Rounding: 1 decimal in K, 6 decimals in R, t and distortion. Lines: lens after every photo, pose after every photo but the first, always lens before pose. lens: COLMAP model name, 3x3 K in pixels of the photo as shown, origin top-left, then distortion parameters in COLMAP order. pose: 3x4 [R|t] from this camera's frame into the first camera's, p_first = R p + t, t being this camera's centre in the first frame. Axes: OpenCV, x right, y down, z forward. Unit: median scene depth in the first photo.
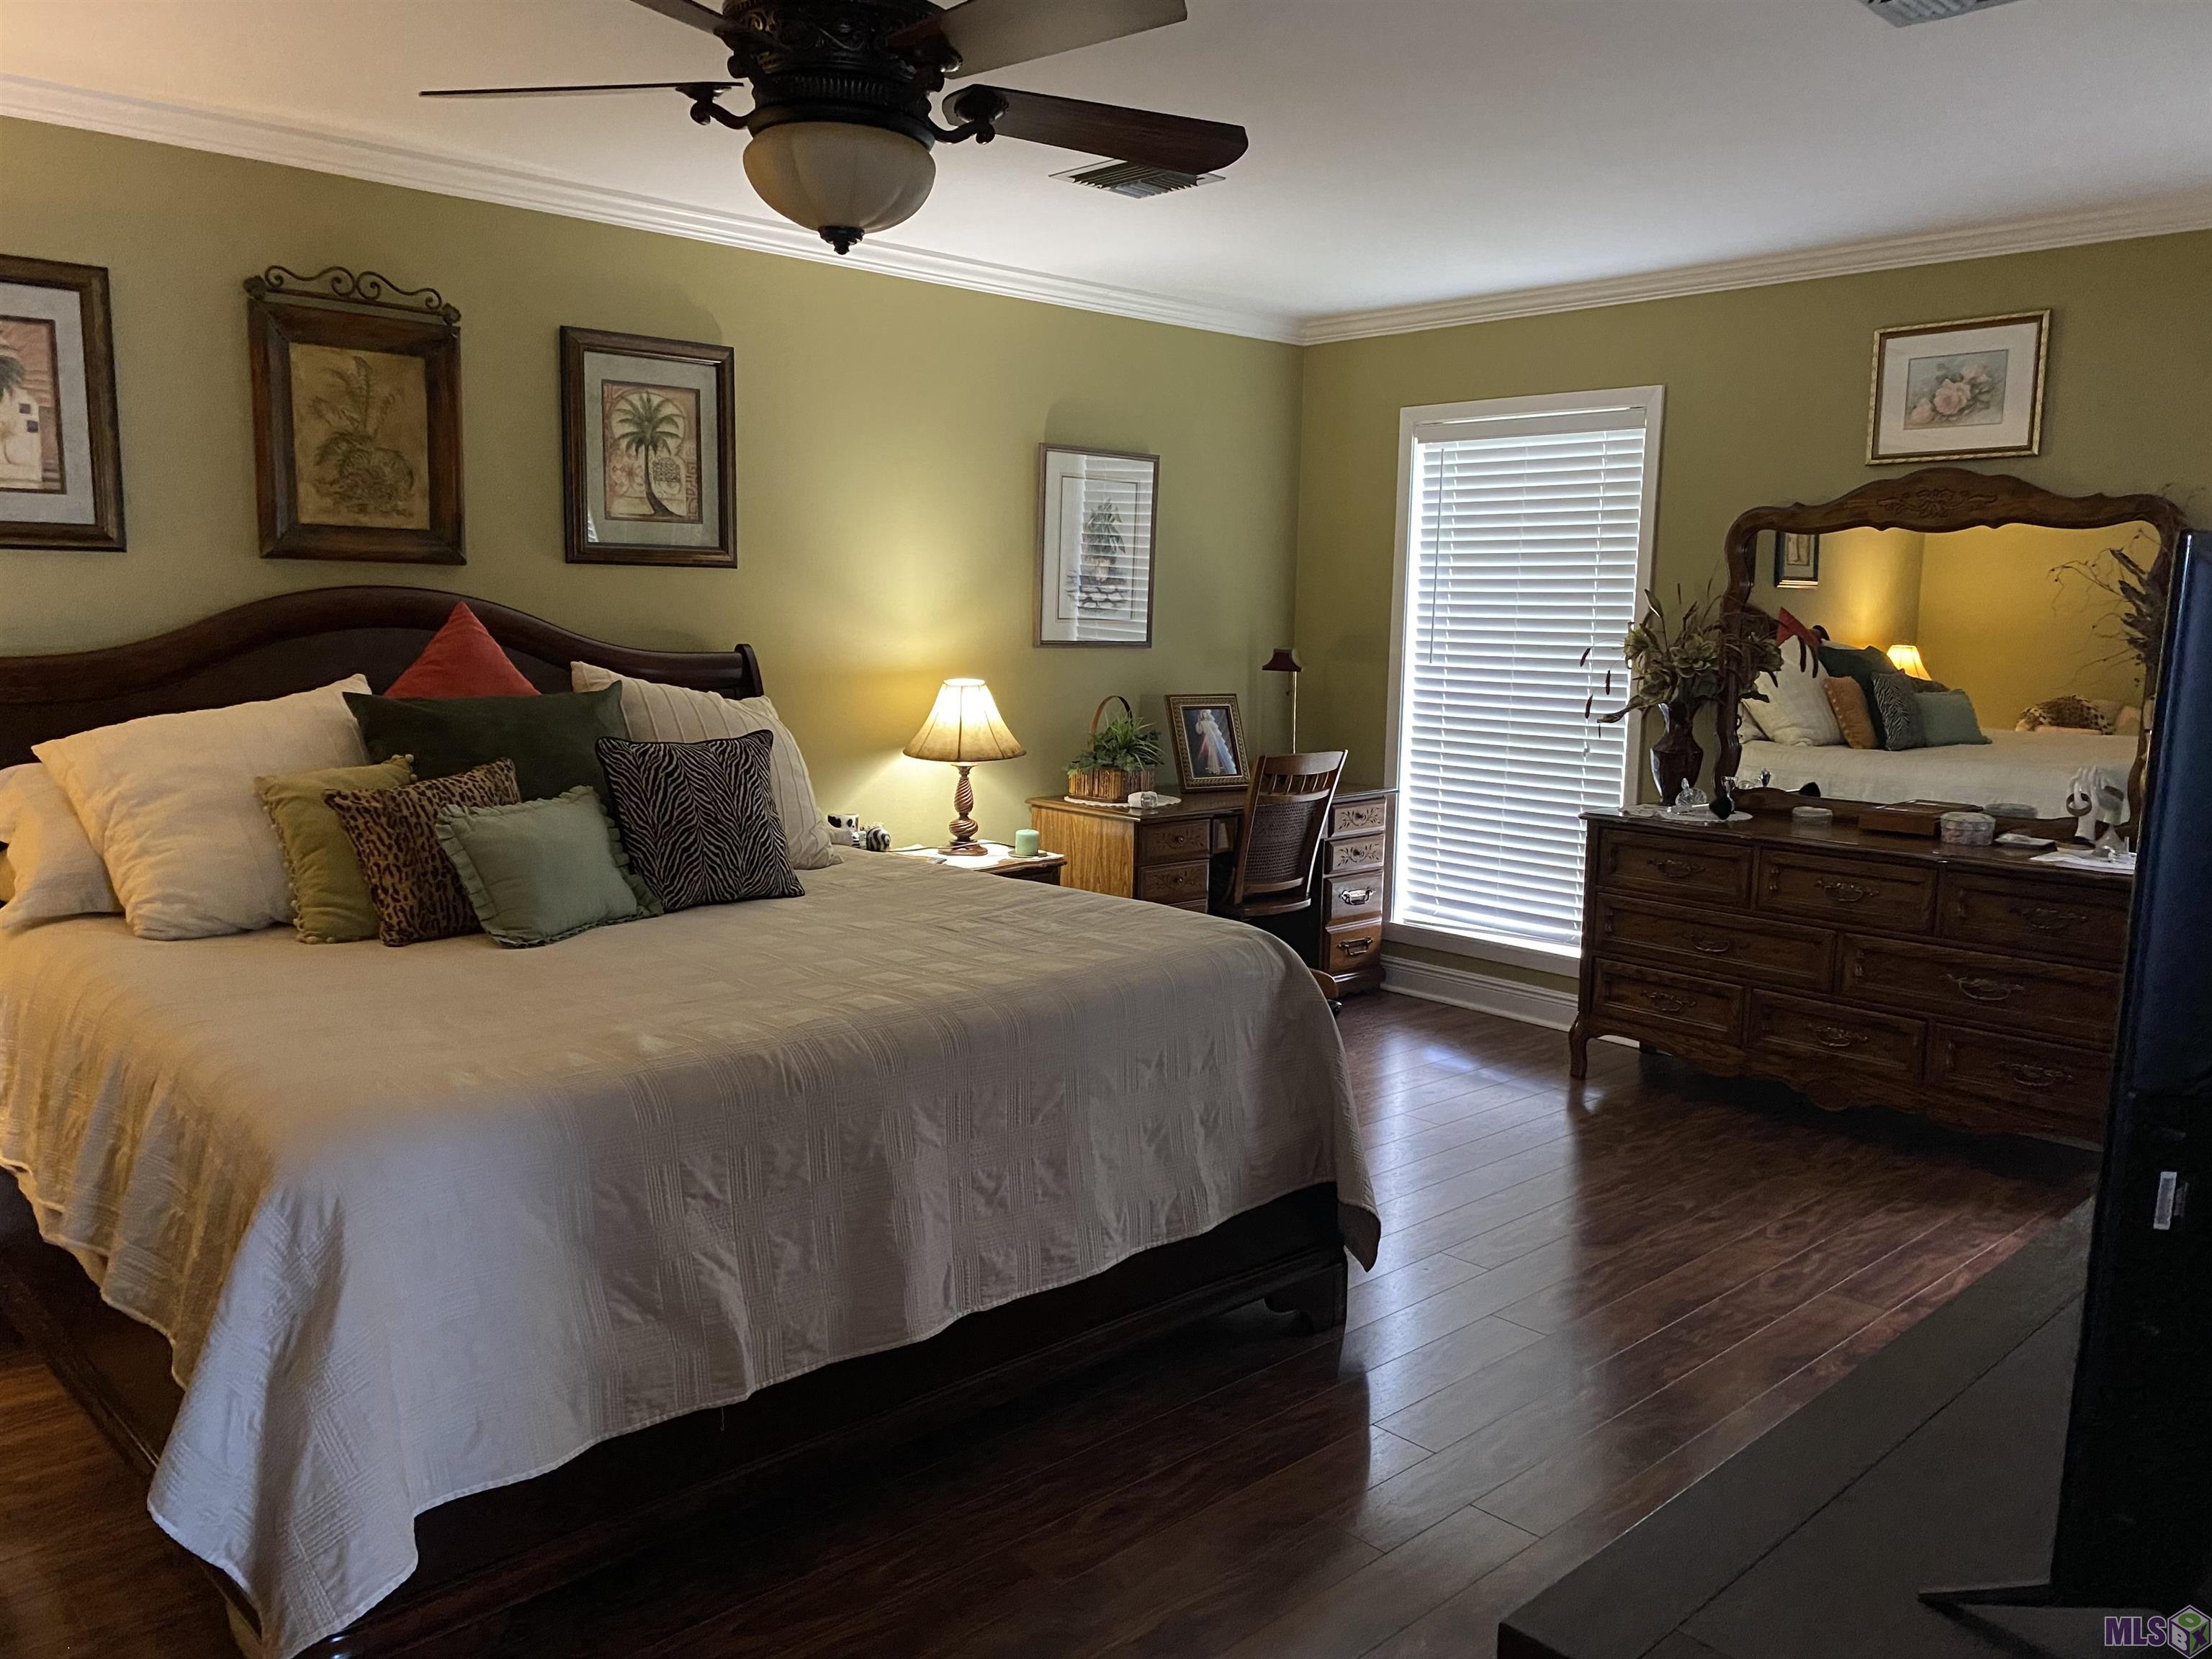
lens RADIAL K [[1667.4, 0, 1108.0], [0, 1667.4, 840.0], [0, 0, 1]] dist [0.027467, -0.020406]
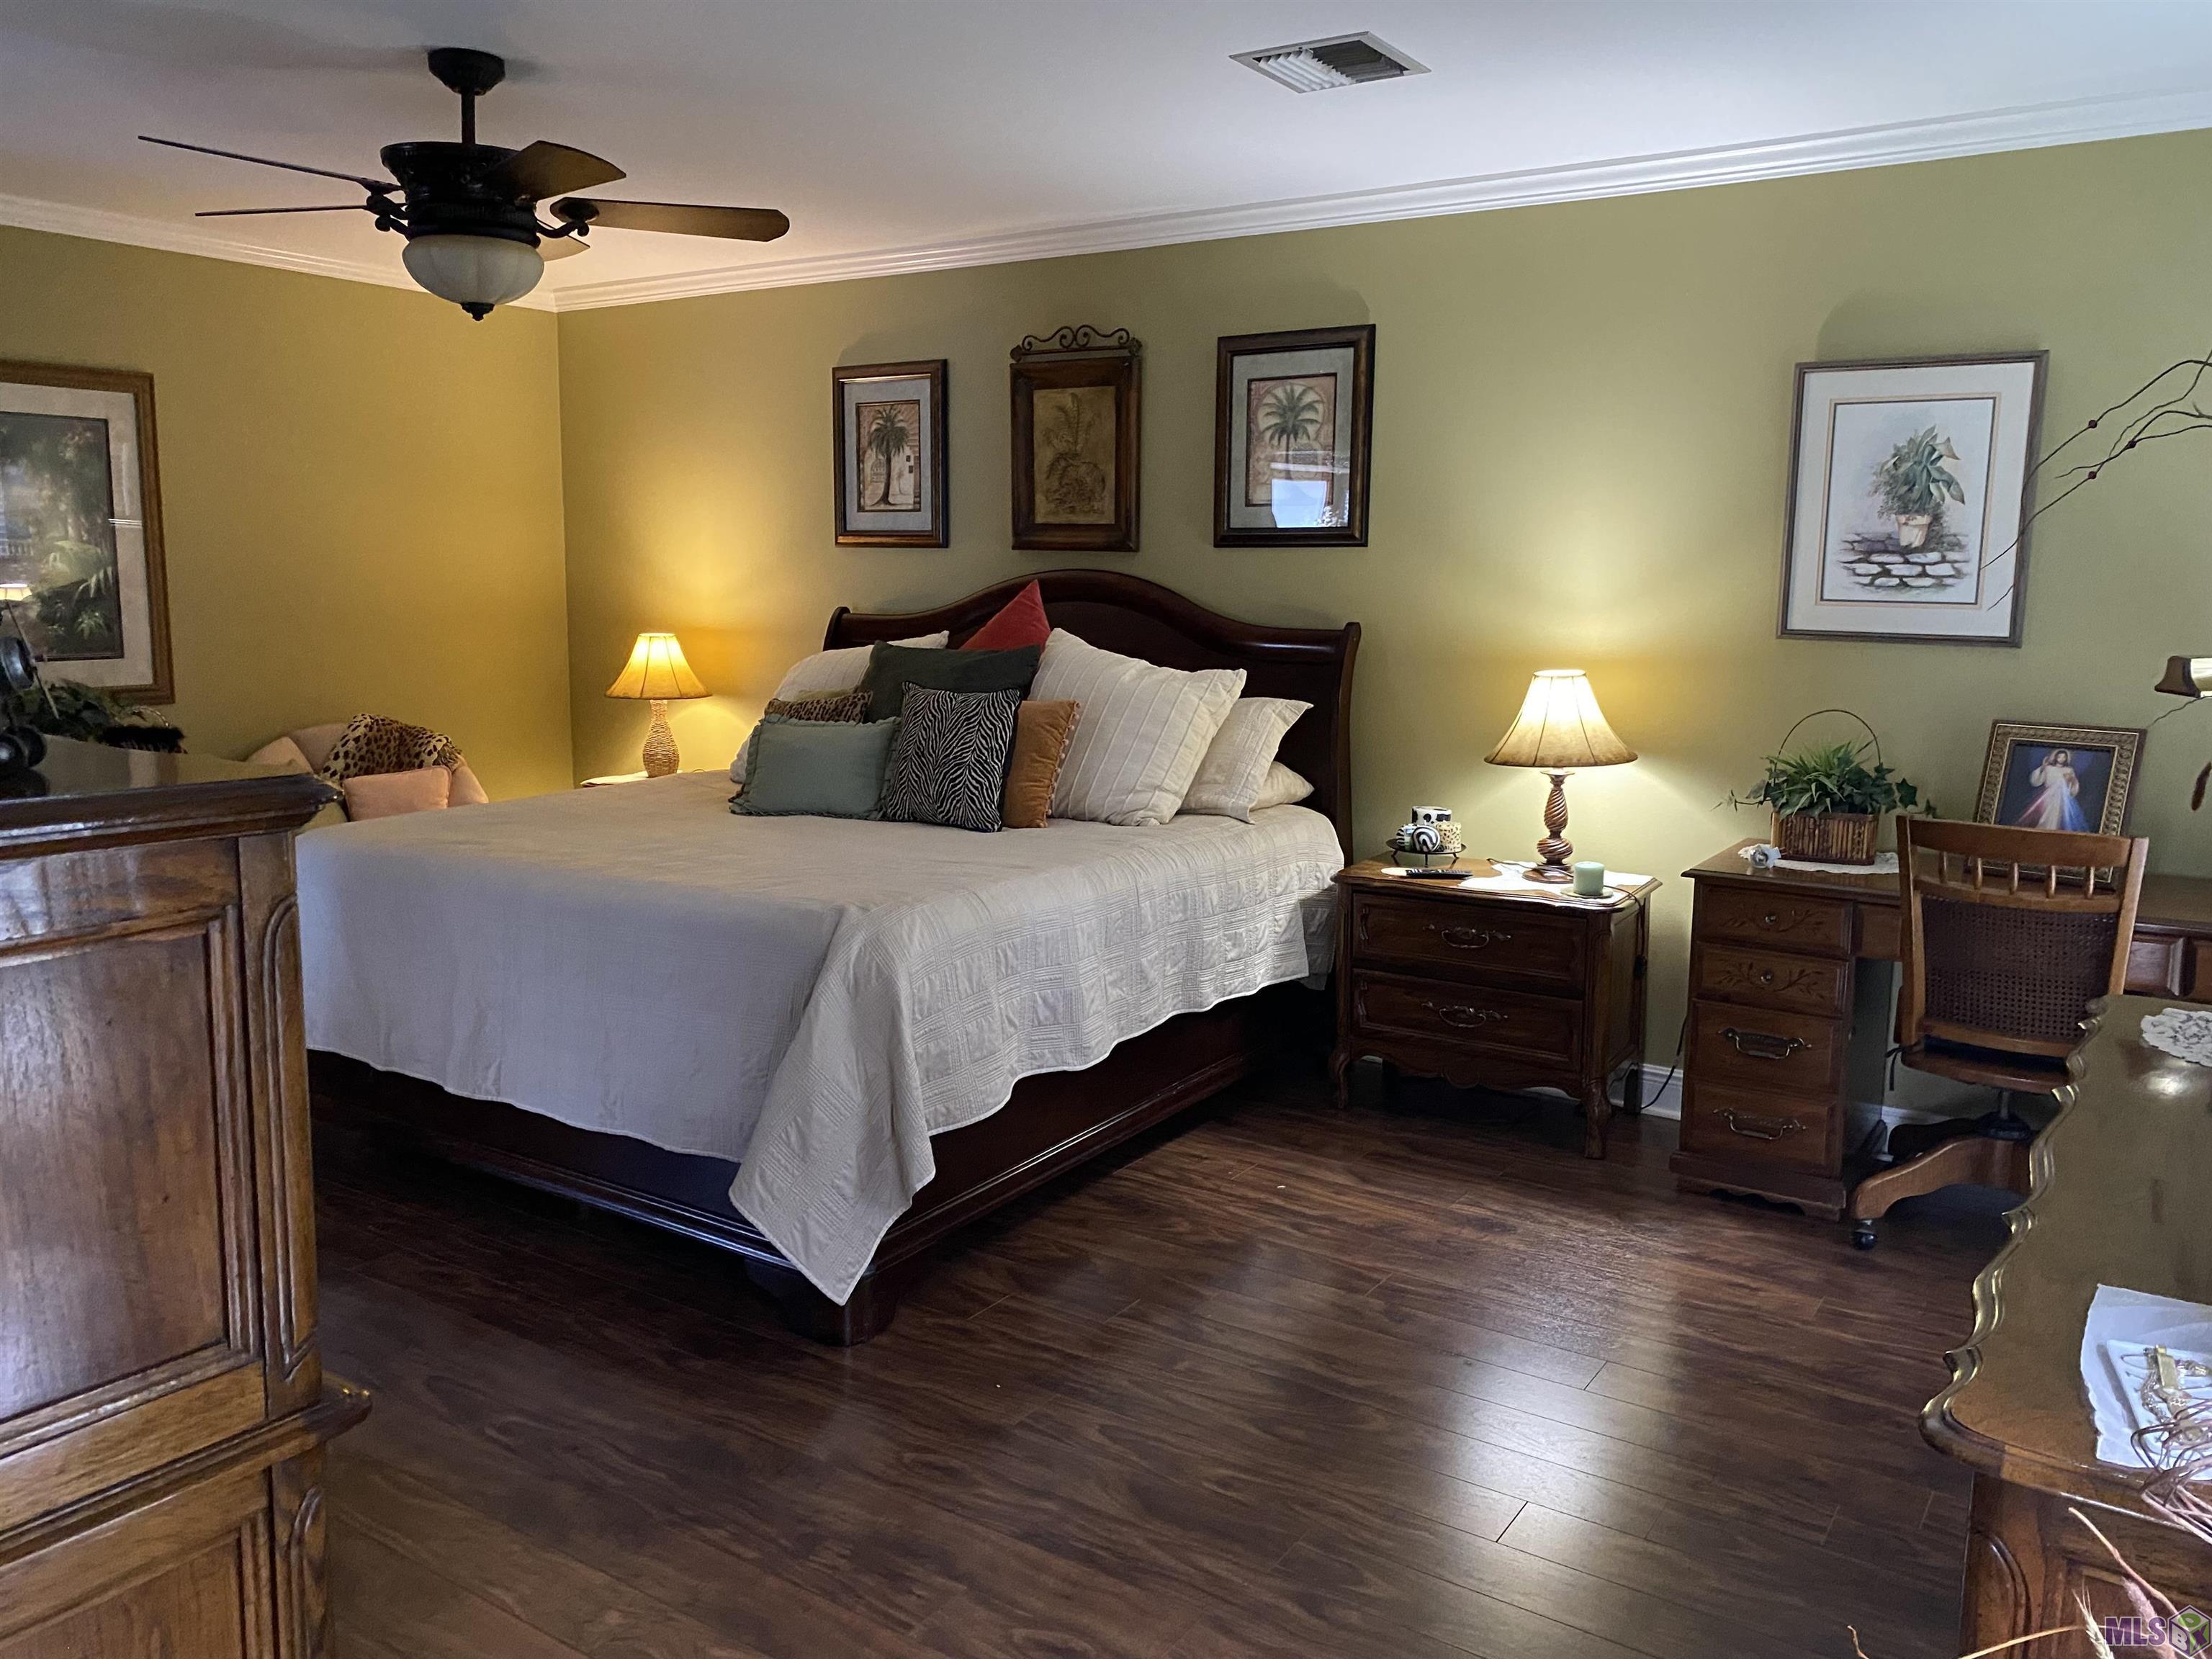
lens RADIAL K [[1667.4, 0, 1106.0], [0, 1667.4, 814.2], [0, 0, 1]] dist [0.027467, -0.020406]
pose [[0.258281, 0.126363, -0.957770, 0.774900], [-0.138826, 0.985974, 0.092646, -0.083491], [0.956043, 0.109035, 0.272201, 0.655484]]
